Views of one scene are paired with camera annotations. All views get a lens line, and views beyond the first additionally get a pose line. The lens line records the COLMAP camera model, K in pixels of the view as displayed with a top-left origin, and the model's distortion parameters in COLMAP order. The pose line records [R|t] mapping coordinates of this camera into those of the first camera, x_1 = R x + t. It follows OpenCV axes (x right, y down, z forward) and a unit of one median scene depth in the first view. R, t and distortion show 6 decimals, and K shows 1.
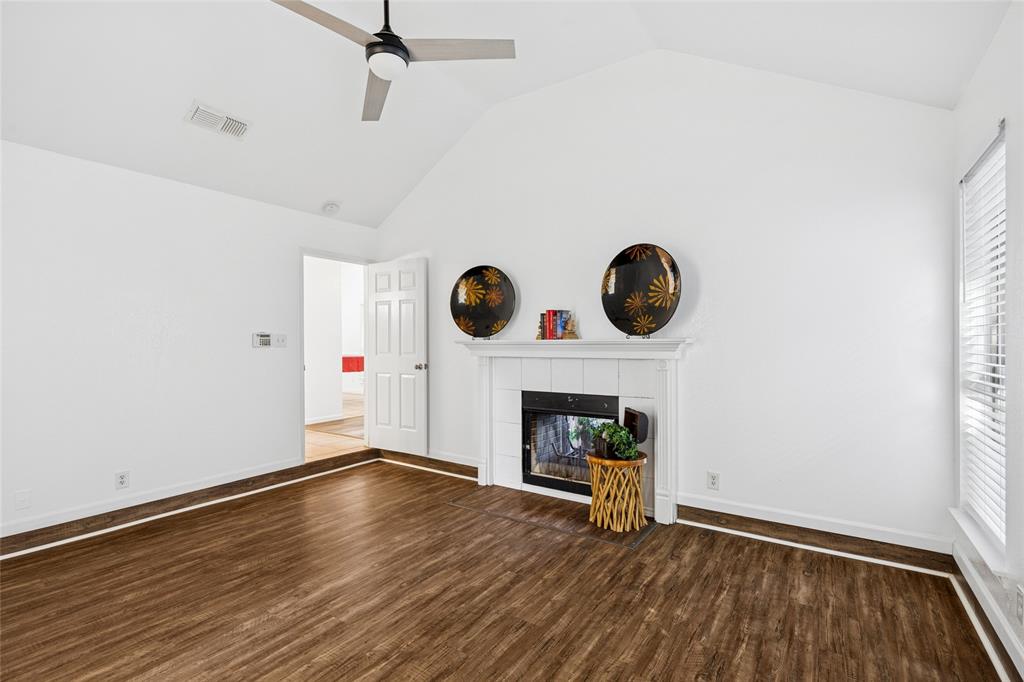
lens RADIAL K [[479.0, 0, 506.2], [0, 479.0, 341.6], [0, 0, 1]] dist [0.001545, -0.000117]
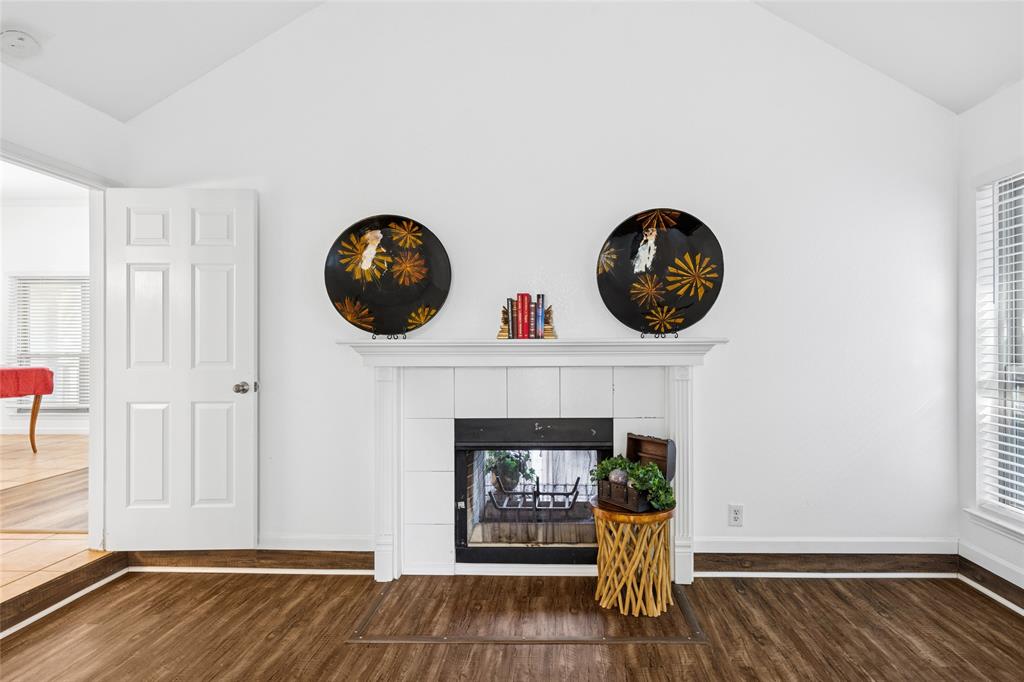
lens RADIAL K [[479.0, 0, 516.9], [0, 479.0, 341.1], [0, 0, 1]] dist [0.001545, -0.000117]
pose [[0.834111, 0.002836, 0.551590, -0.268740], [-0.001050, 0.999993, -0.003554, 0.001021], [-0.551596, 0.002386, 0.834108, 0.448938]]
